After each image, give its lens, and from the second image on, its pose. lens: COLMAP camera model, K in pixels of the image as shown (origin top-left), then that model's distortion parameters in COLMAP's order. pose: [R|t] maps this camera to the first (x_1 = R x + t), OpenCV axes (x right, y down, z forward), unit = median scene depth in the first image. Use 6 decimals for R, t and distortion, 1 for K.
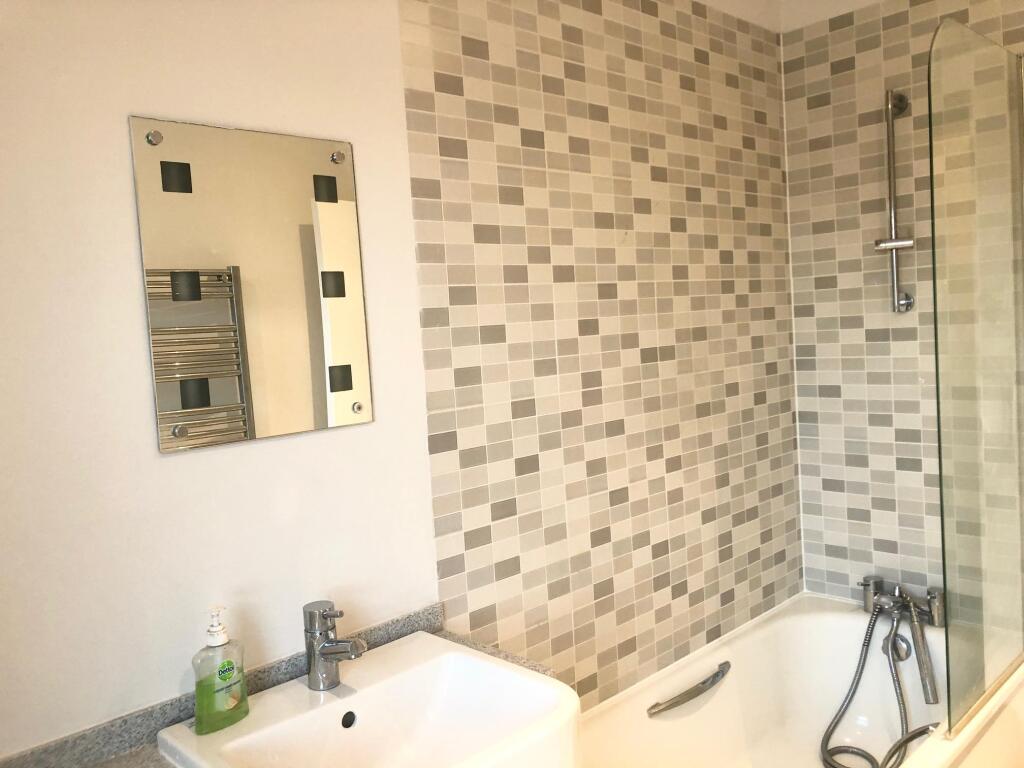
lens RADIAL K [[849.9, 0, 513.3], [0, 849.9, 369.5], [0, 0, 1]] dist [0.074520, -0.000739]
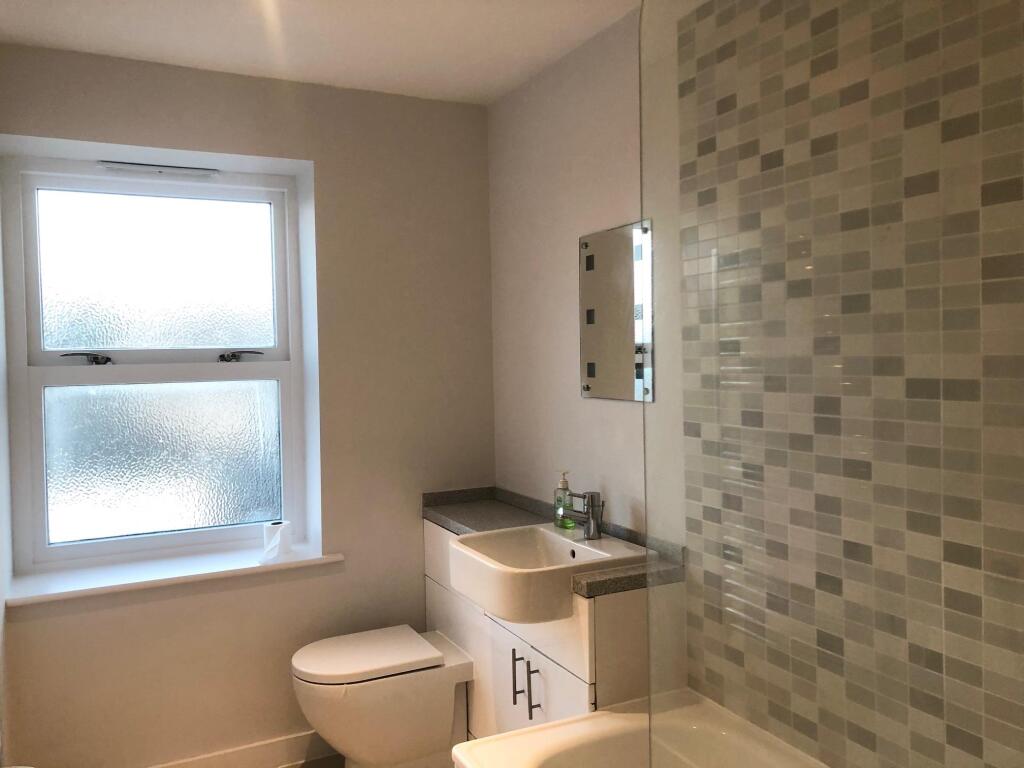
lens RADIAL K [[840.1, 0, 512.0], [0, 840.1, 384.0], [0, 0, 1]] dist [0.014450, 0.015135]
pose [[-0.315069, 0.095202, -0.944282, 1.035876], [-0.021543, 0.993982, 0.107401, -0.098745], [0.948824, 0.054182, -0.311122, 0.971102]]
